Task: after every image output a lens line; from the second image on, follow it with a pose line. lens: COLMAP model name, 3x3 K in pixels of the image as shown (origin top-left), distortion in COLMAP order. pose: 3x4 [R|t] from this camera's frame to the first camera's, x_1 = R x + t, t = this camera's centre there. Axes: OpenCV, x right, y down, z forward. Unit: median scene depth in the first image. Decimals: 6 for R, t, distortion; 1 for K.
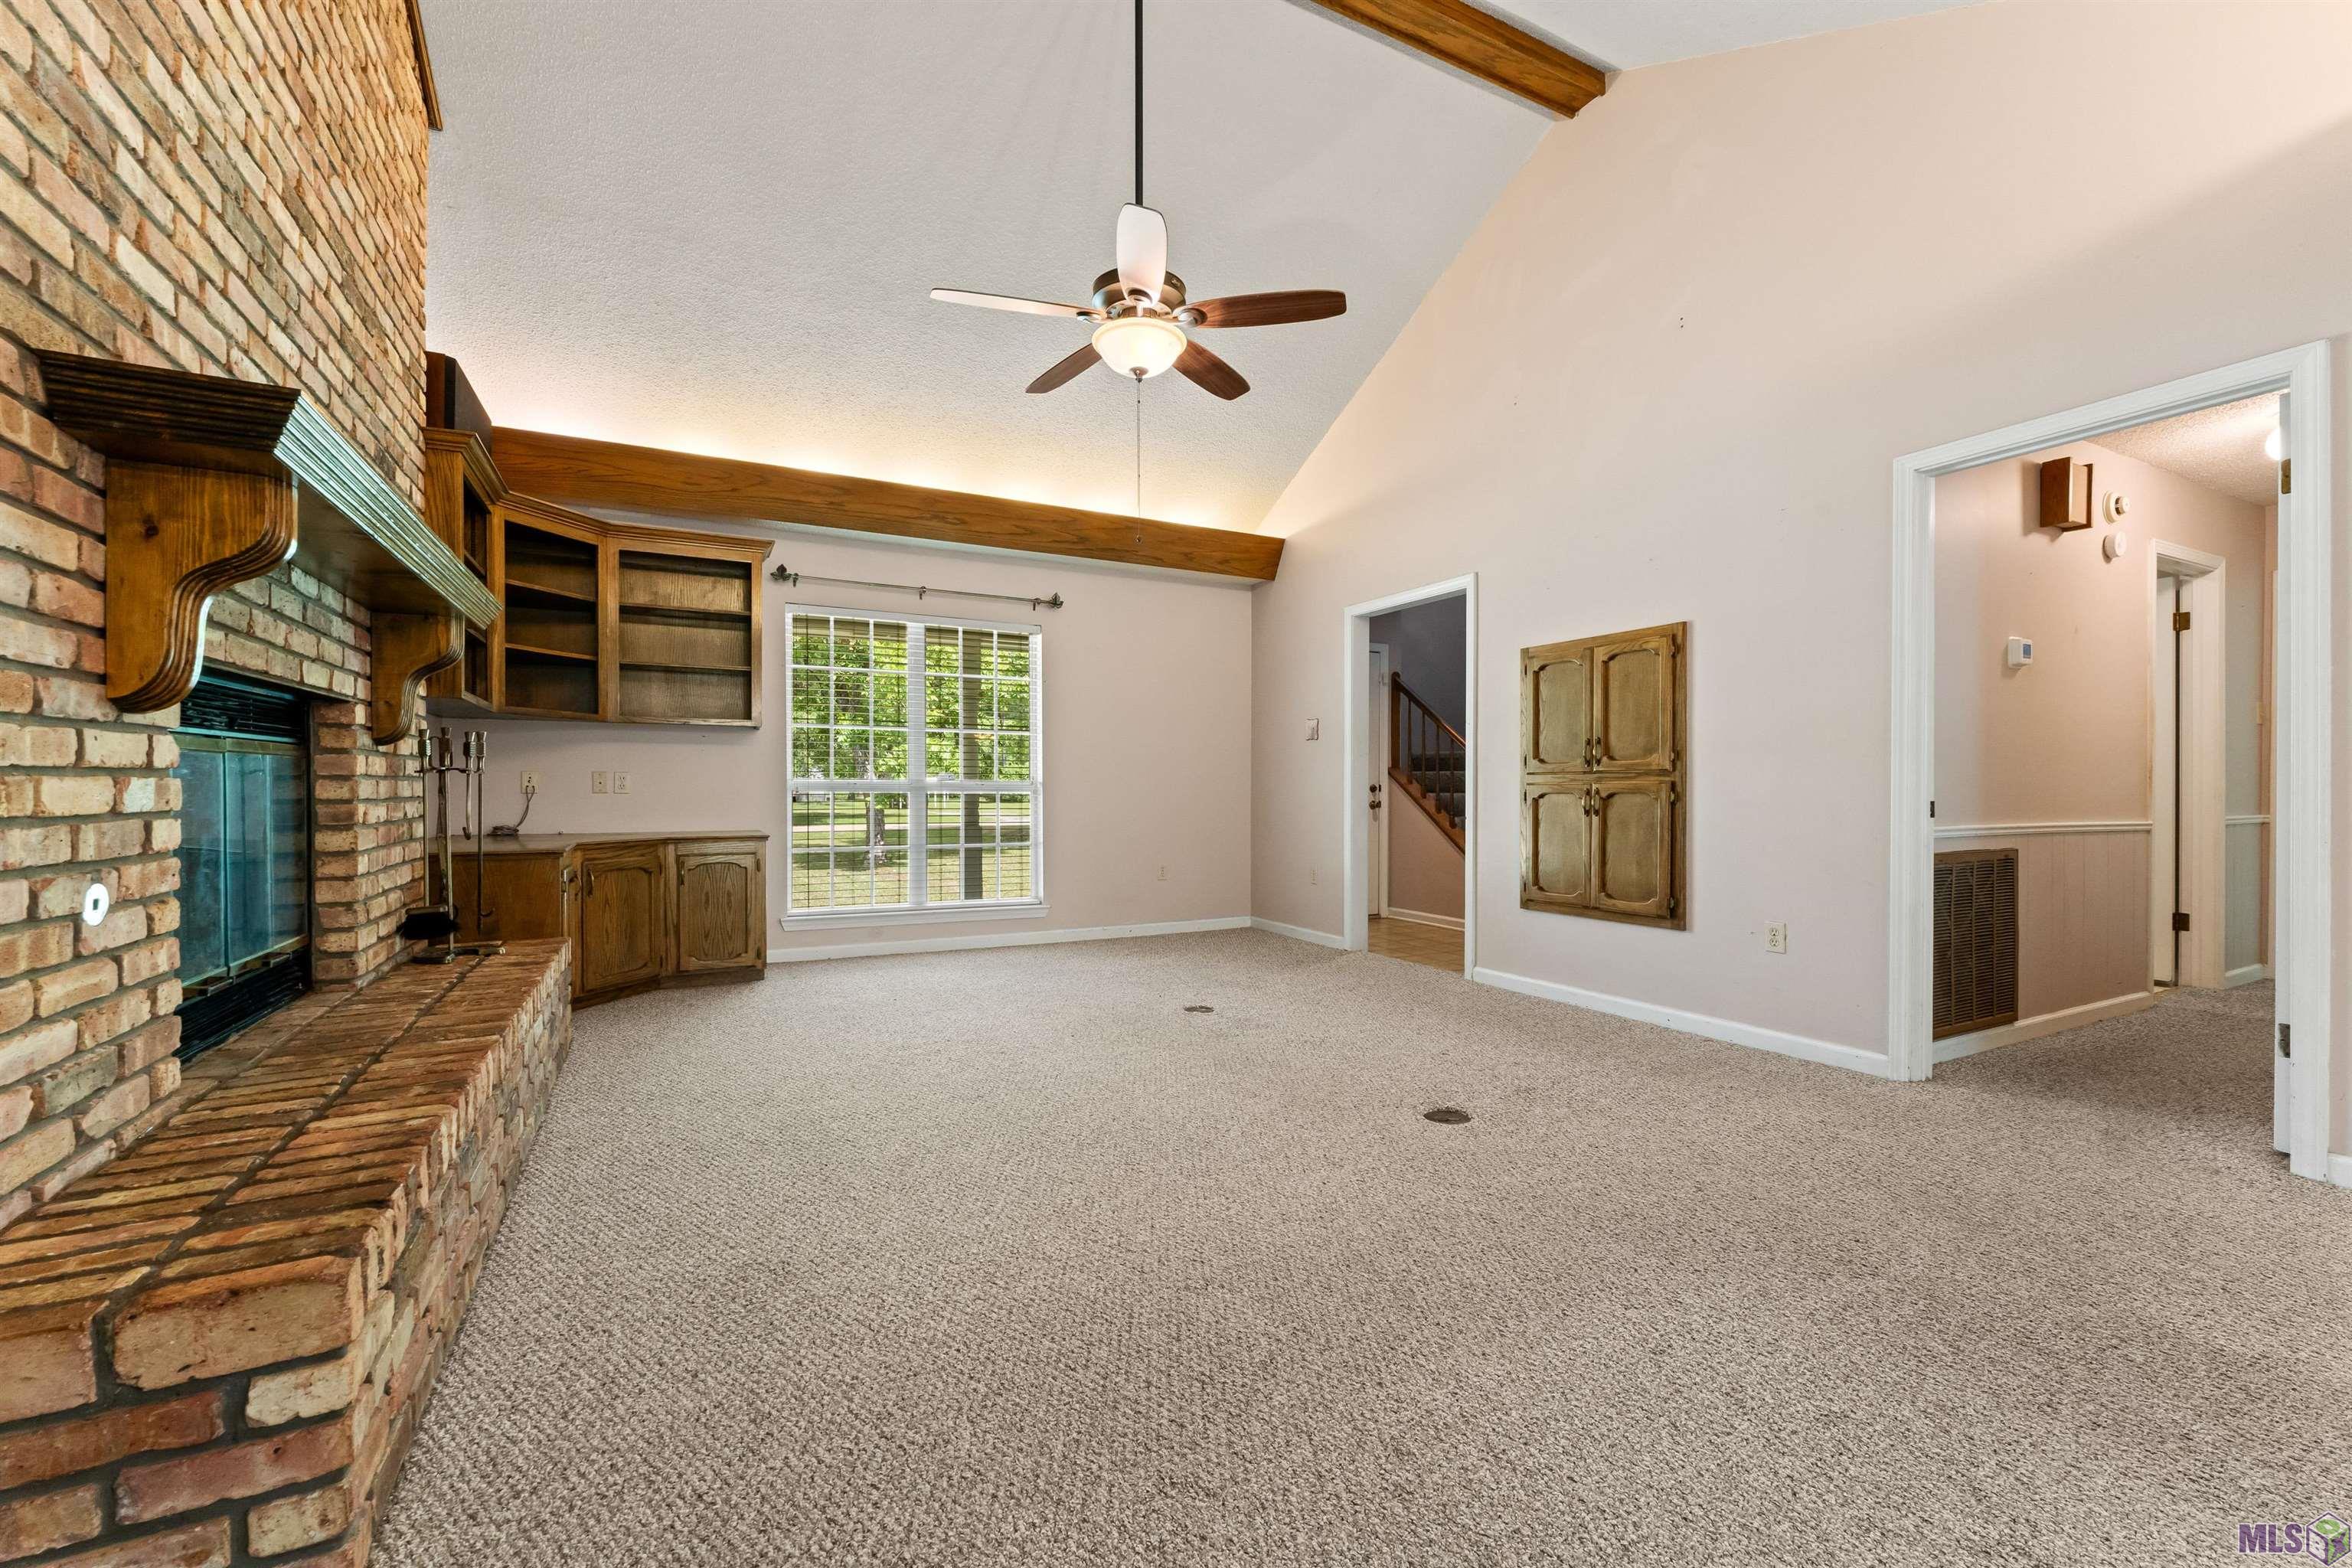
lens RADIAL K [[943.6, 0, 1158.8], [0, 943.6, 794.8], [0, 0, 1]] dist [-0.007367, 0.000474]
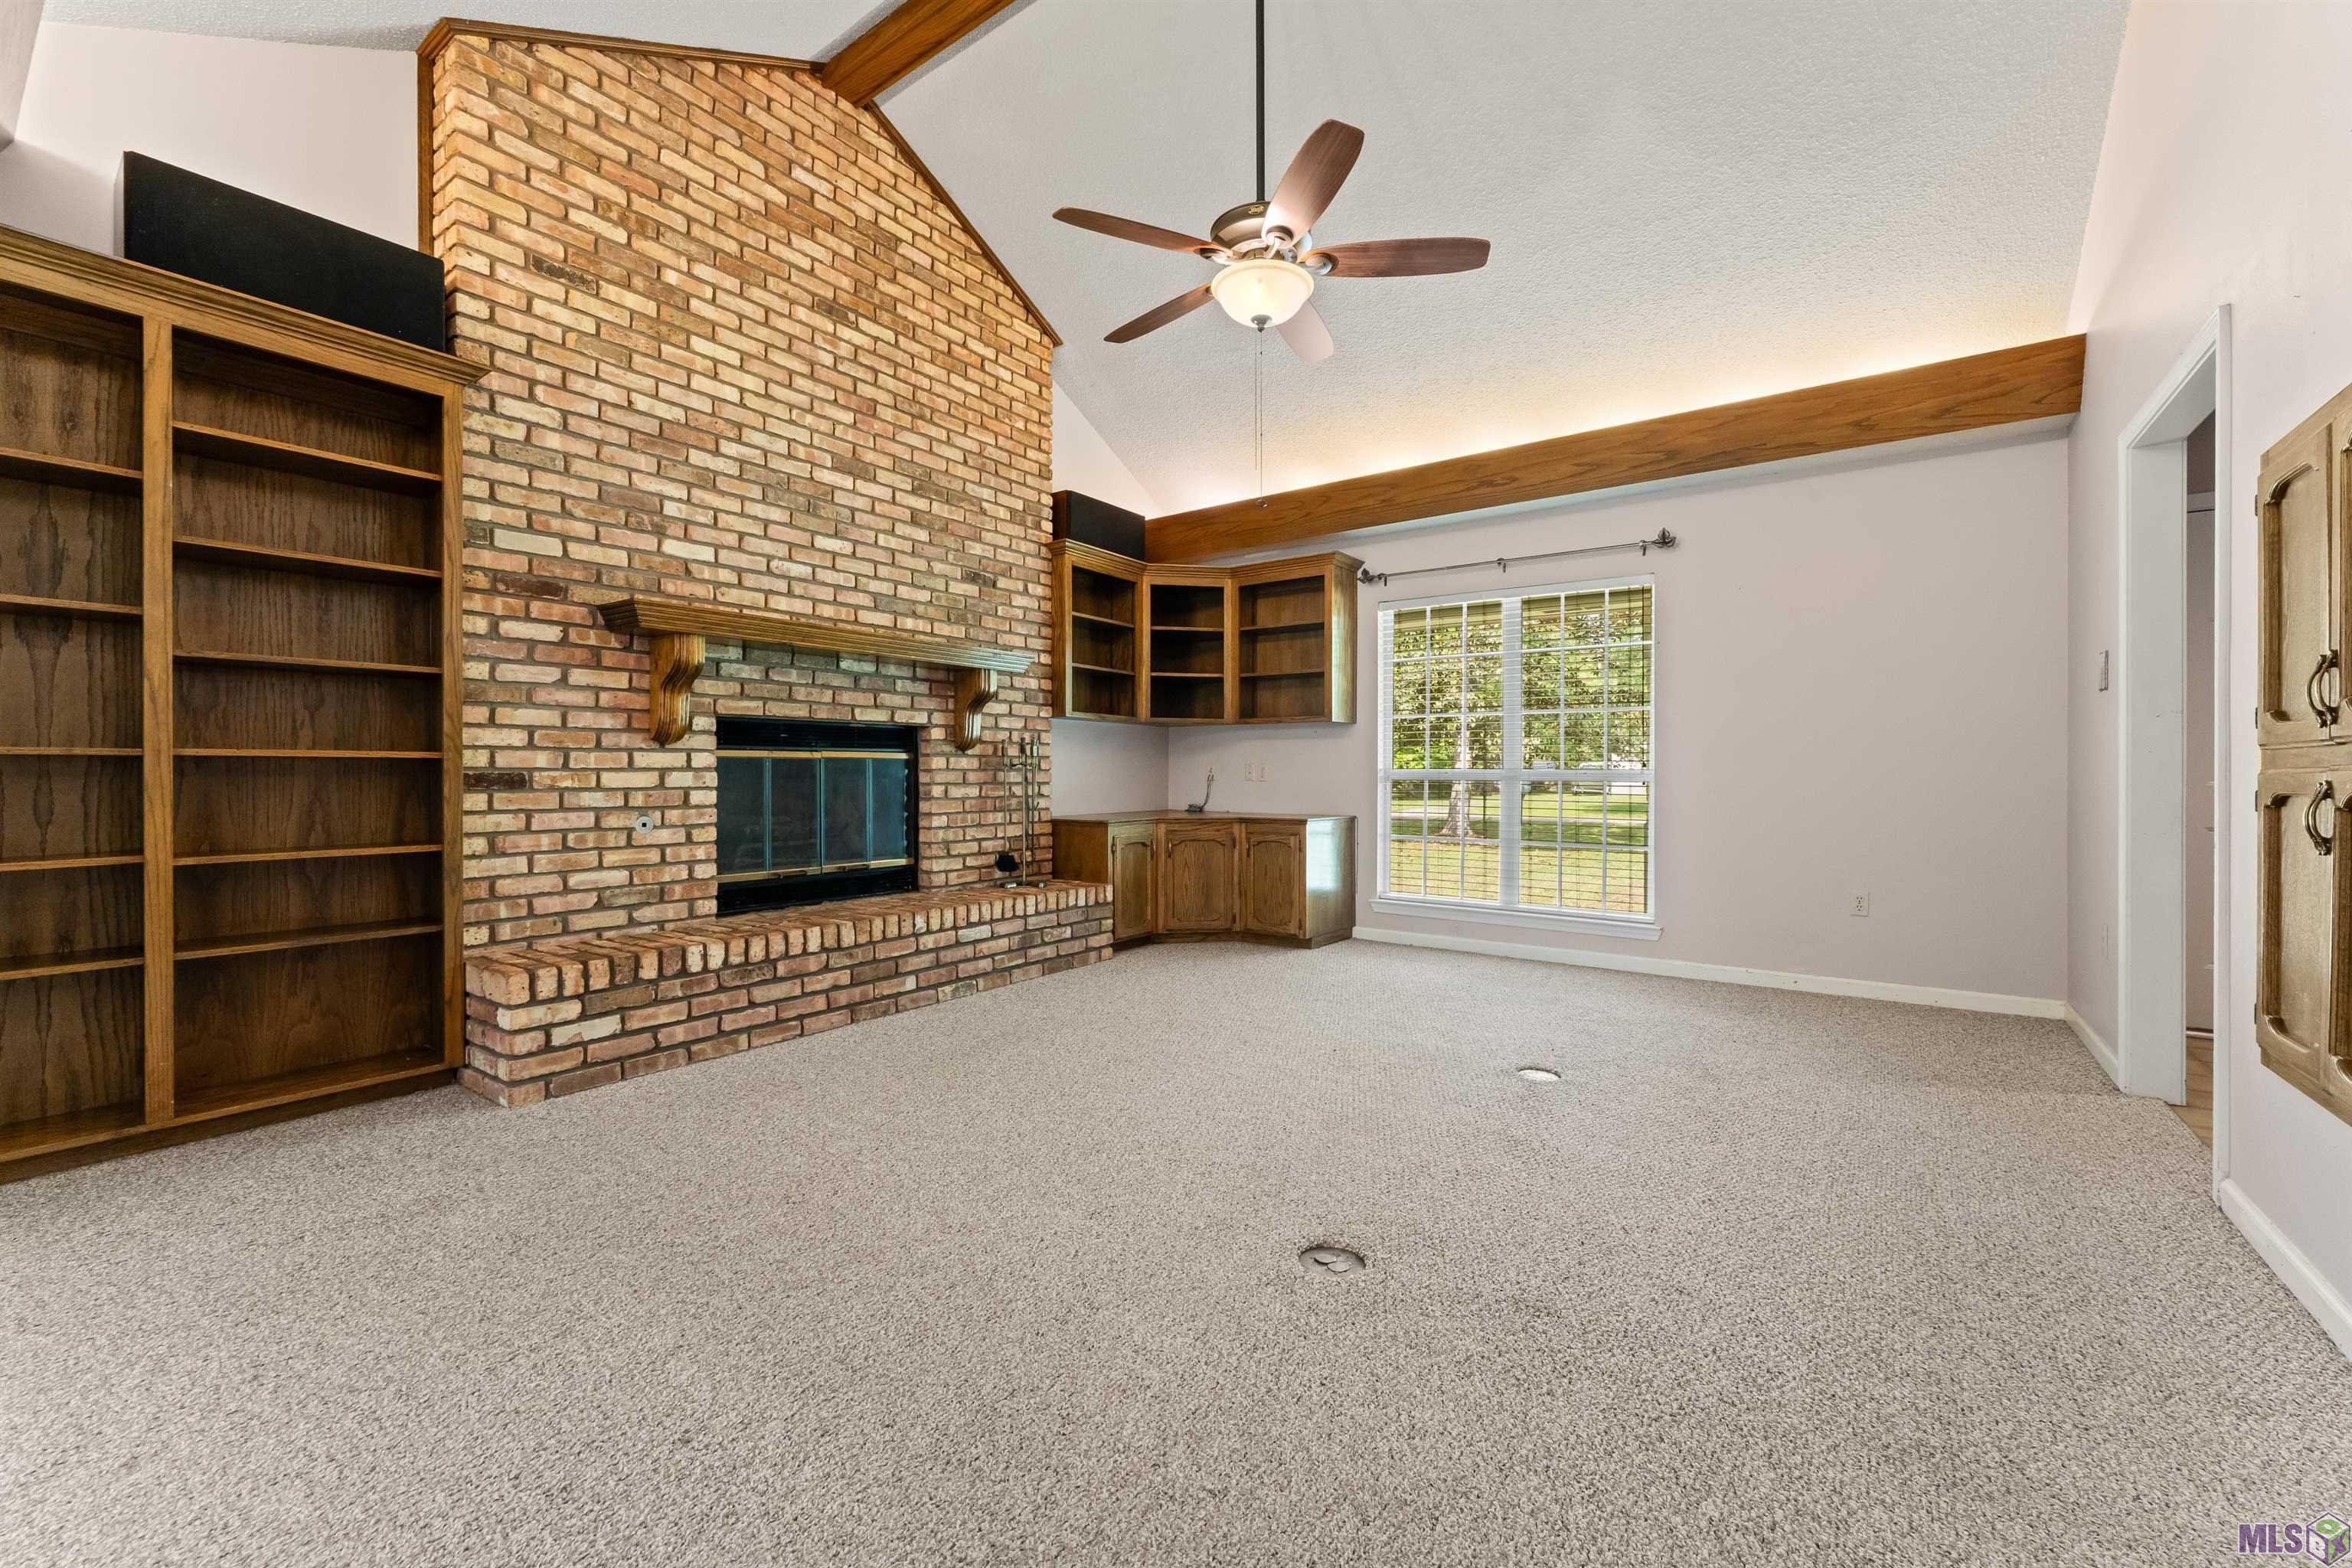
lens RADIAL K [[943.6, 0, 1152.9], [0, 943.6, 778.2], [0, 0, 1]] dist [-0.007367, 0.000474]
pose [[0.445383, 0.002032, -0.895338, 0.533118], [-0.006988, 0.999975, -0.001207, -0.002955], [0.895313, 0.006794, 0.445386, 0.362191]]
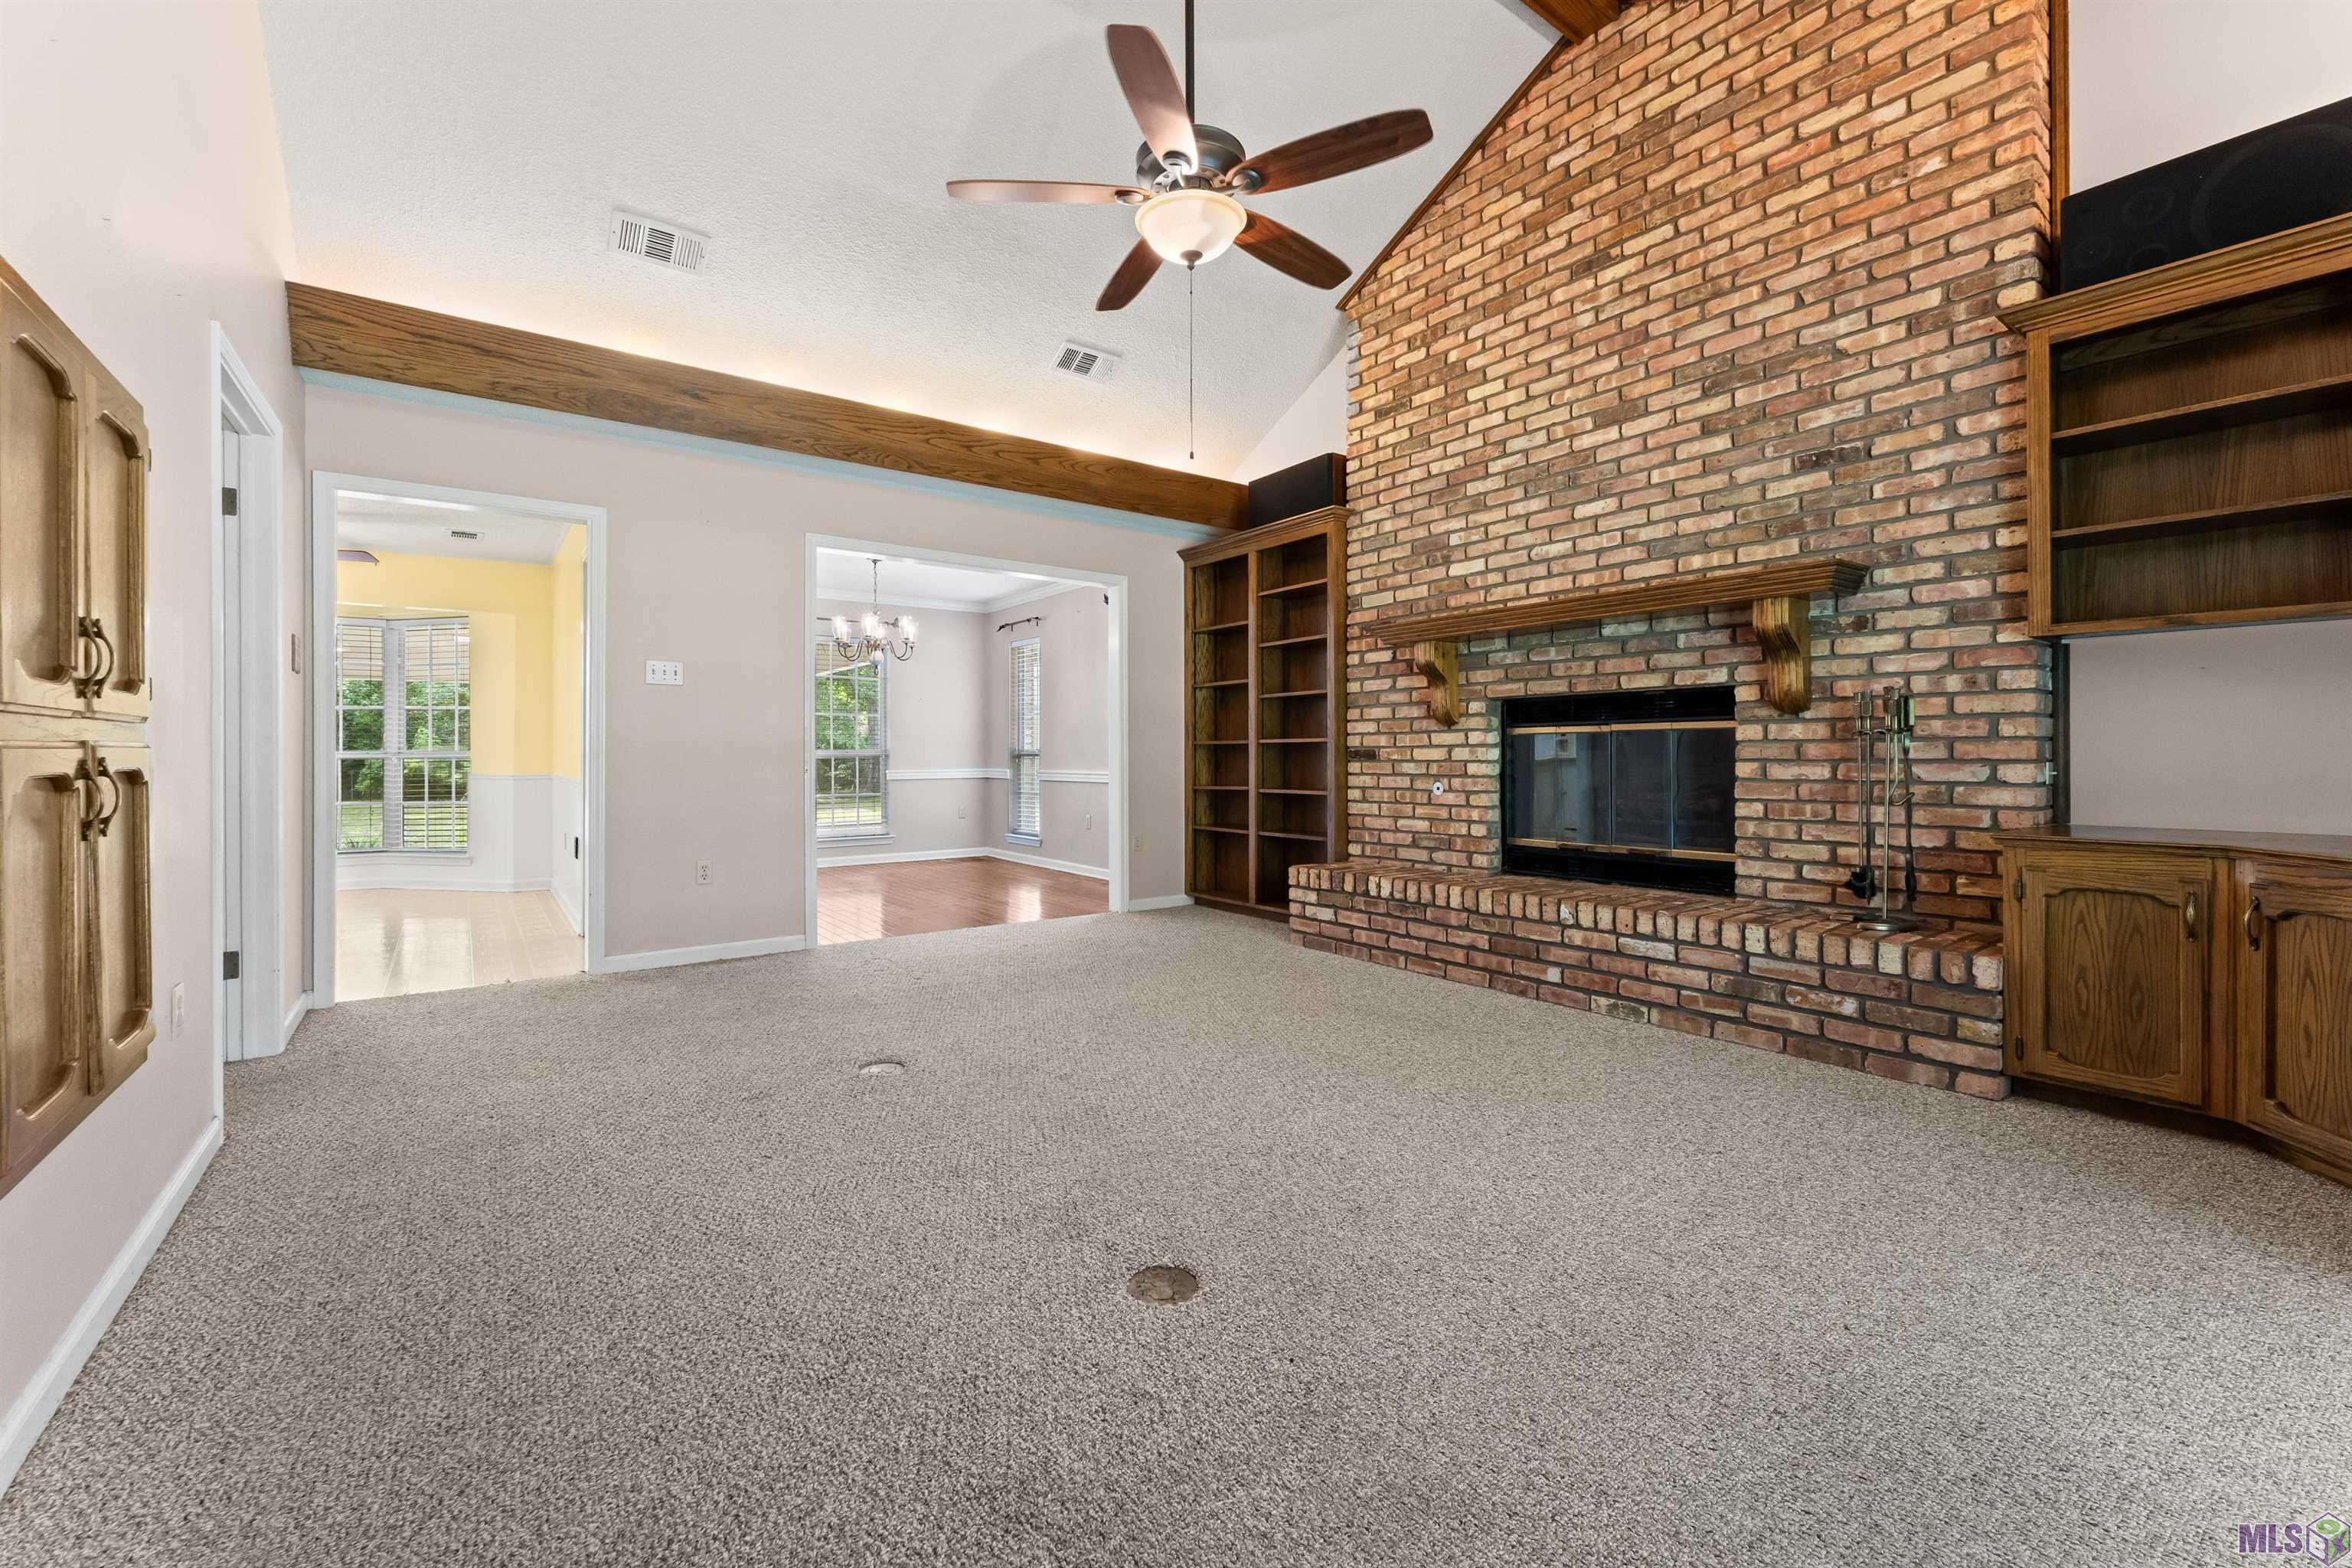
lens RADIAL K [[943.6, 0, 1197.0], [0, 943.6, 760.4], [0, 0, 1]] dist [-0.007367, 0.000474]
pose [[-0.981865, 0.002210, -0.189568, 0.087360], [-0.000223, 0.999918, 0.012812, -0.006079], [0.189581, 0.012622, -0.981784, 1.314692]]
